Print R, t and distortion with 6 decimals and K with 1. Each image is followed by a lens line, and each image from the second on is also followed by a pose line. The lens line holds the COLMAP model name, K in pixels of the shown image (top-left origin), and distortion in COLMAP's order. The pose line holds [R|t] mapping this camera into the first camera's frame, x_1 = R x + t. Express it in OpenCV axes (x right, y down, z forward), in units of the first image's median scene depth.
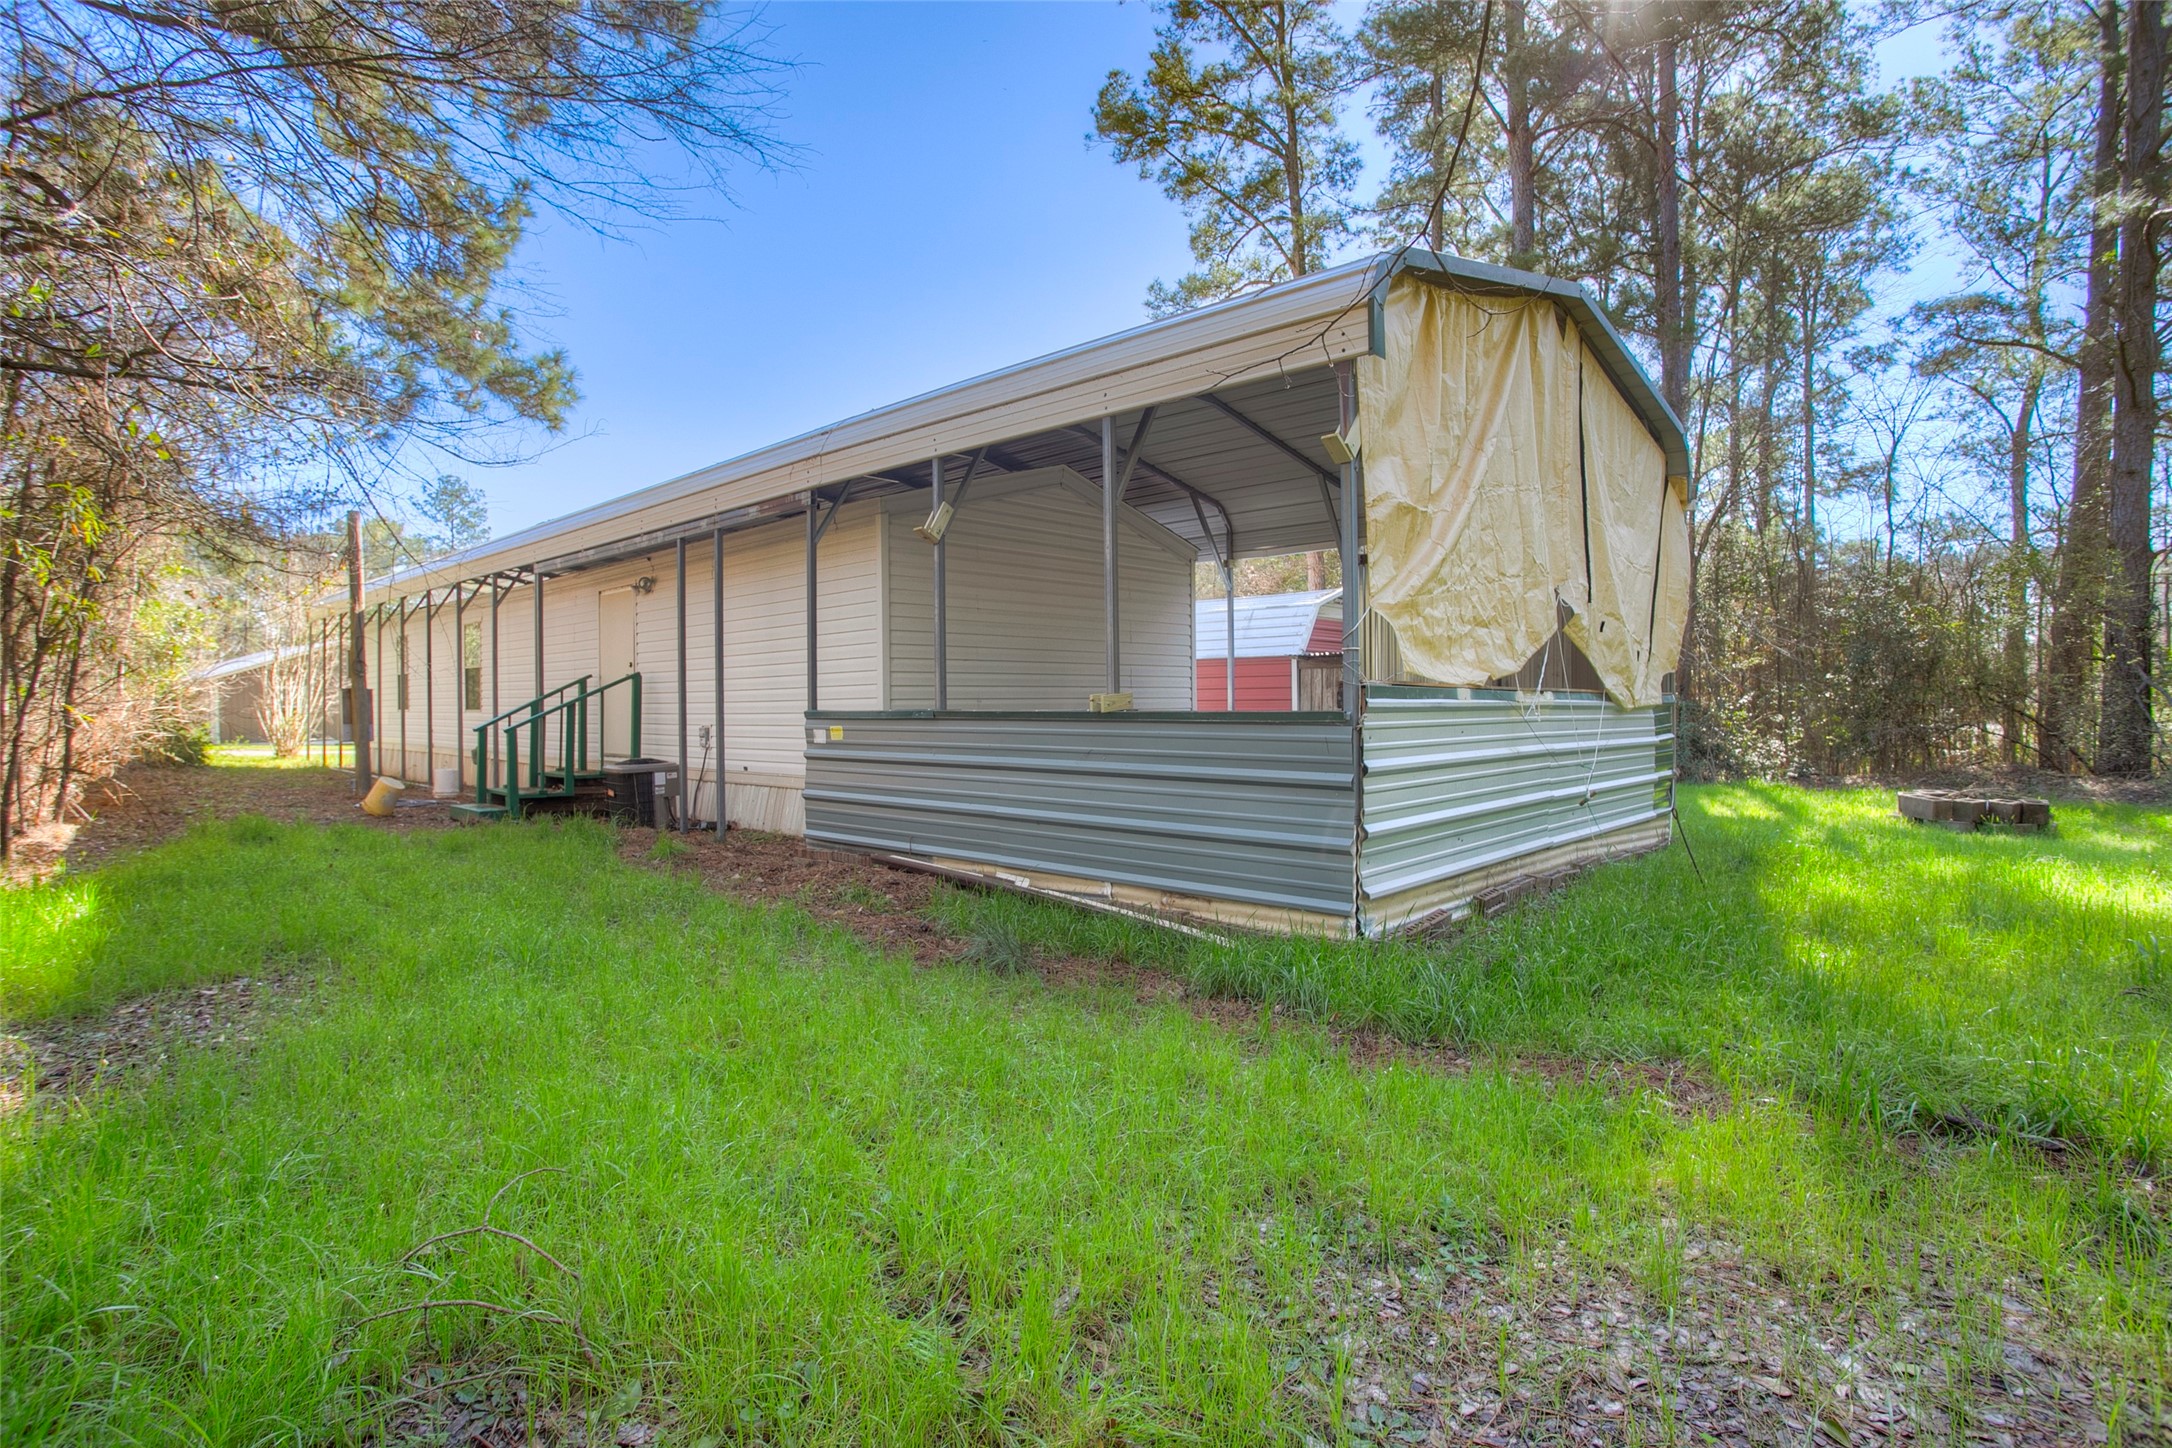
lens RADIAL K [[1081.9, 0, 1087.0], [0, 1081.9, 711.6], [0, 0, 1]] dist [-0.053858, 0.025417]
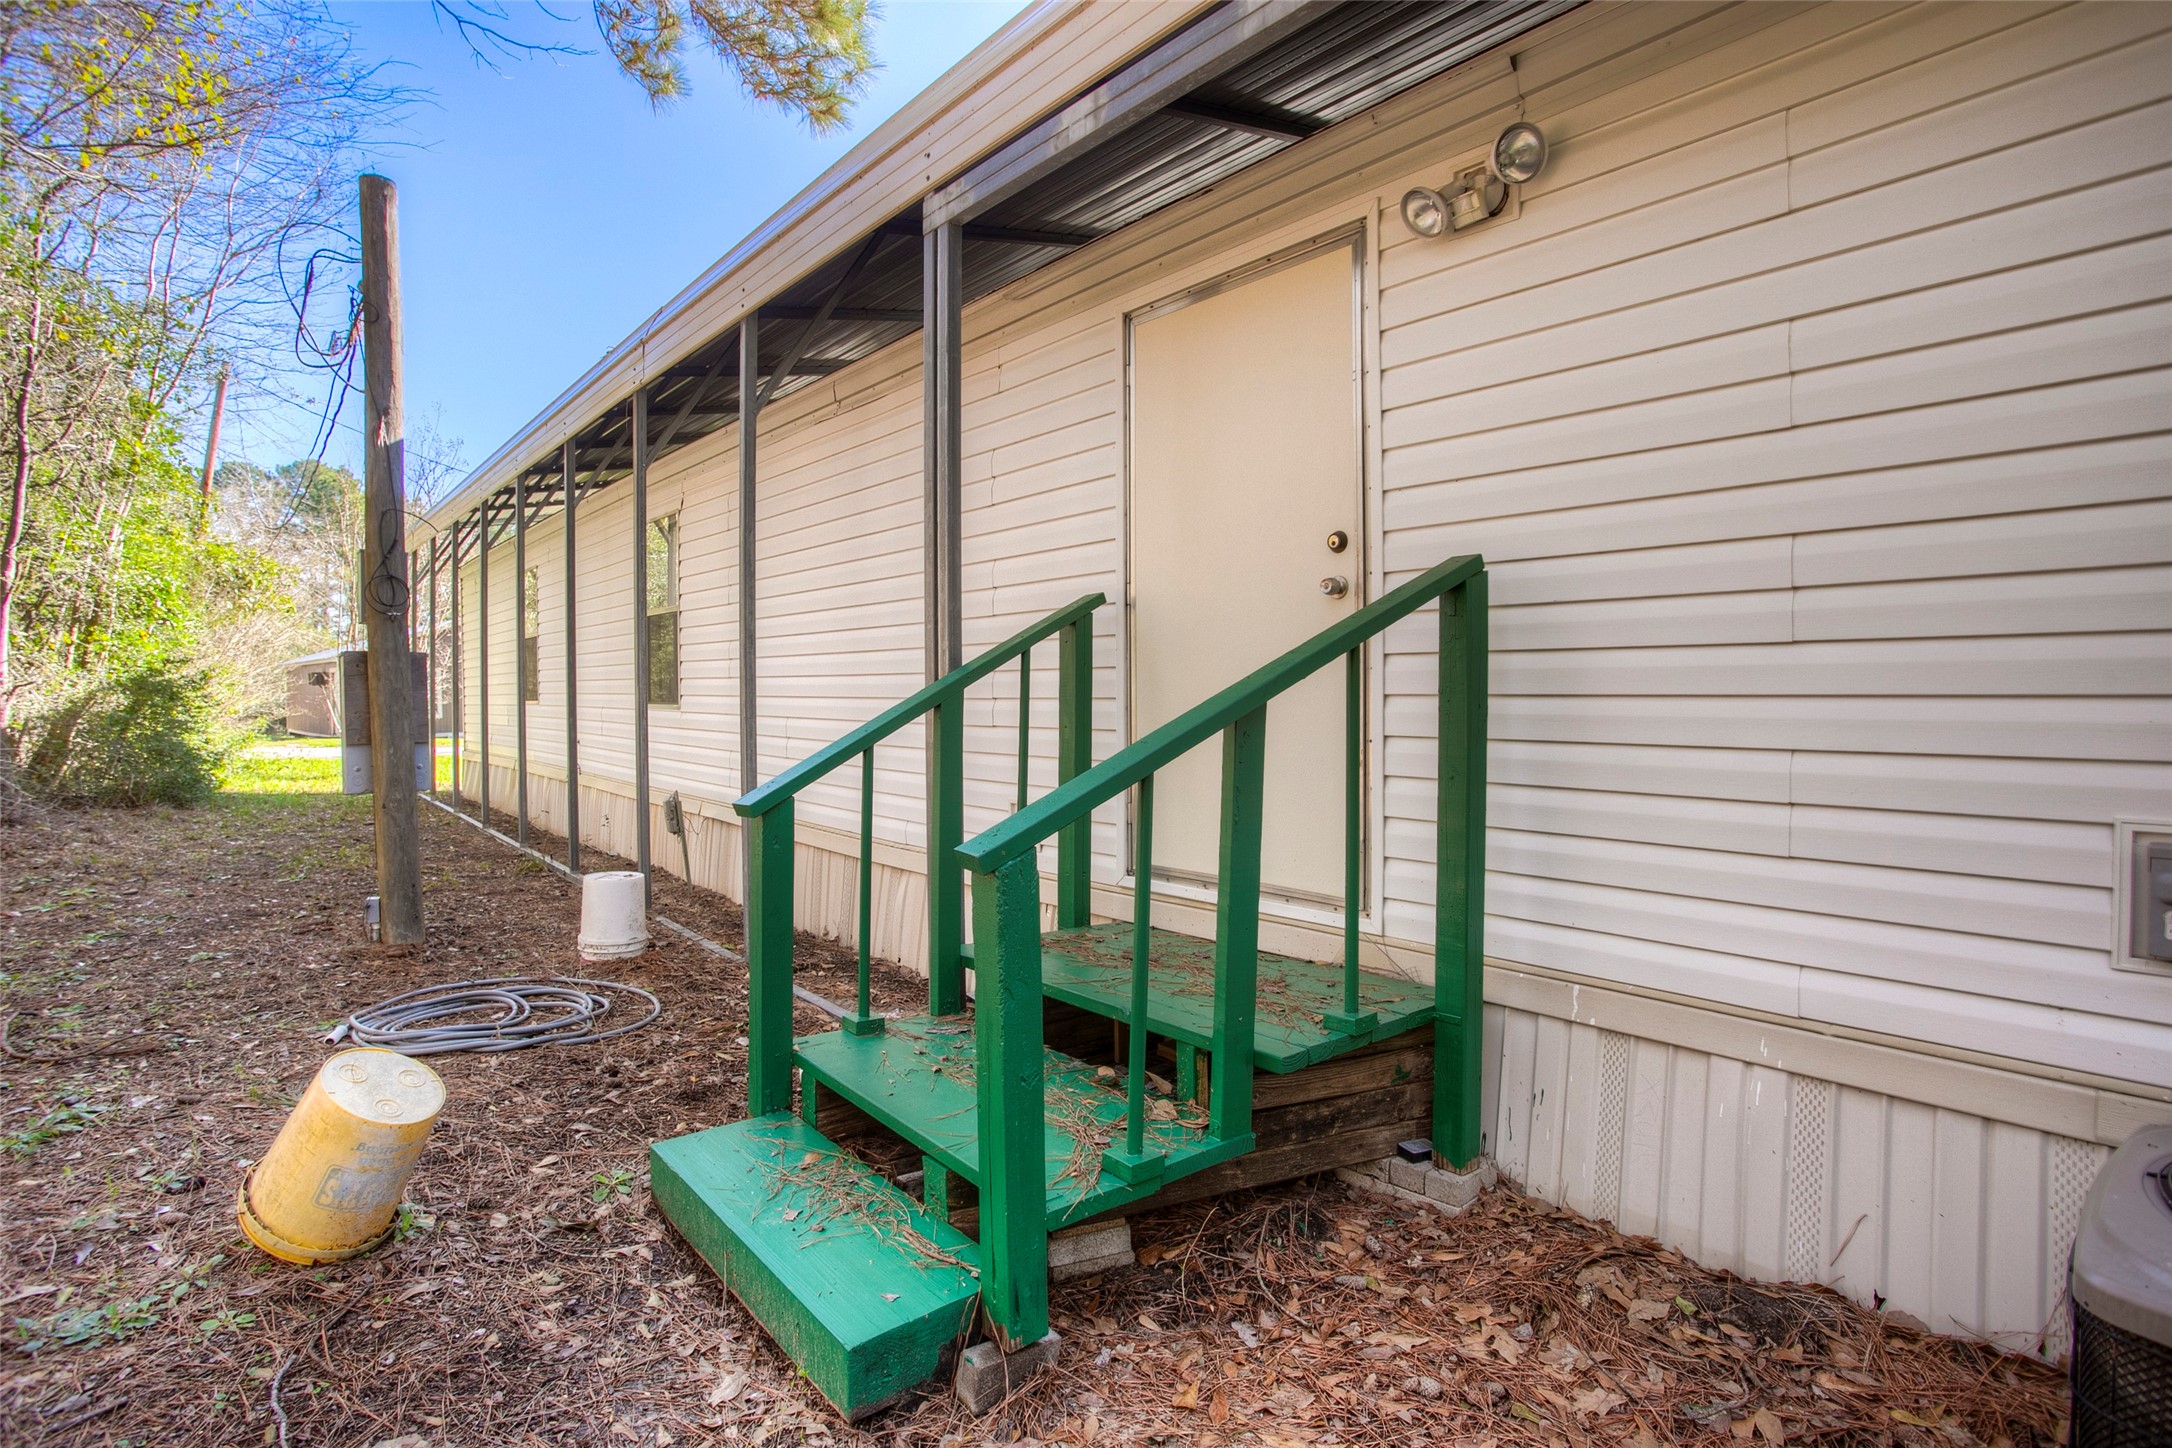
lens RADIAL K [[1081.9, 0, 1087.0], [0, 1081.9, 711.6], [0, 0, 1]] dist [-0.053858, 0.025417]
pose [[0.994445, 0.006342, -0.105063, -0.421830], [-0.005082, 0.999912, 0.012252, -0.005923], [0.105132, -0.011650, 0.994390, 0.683521]]
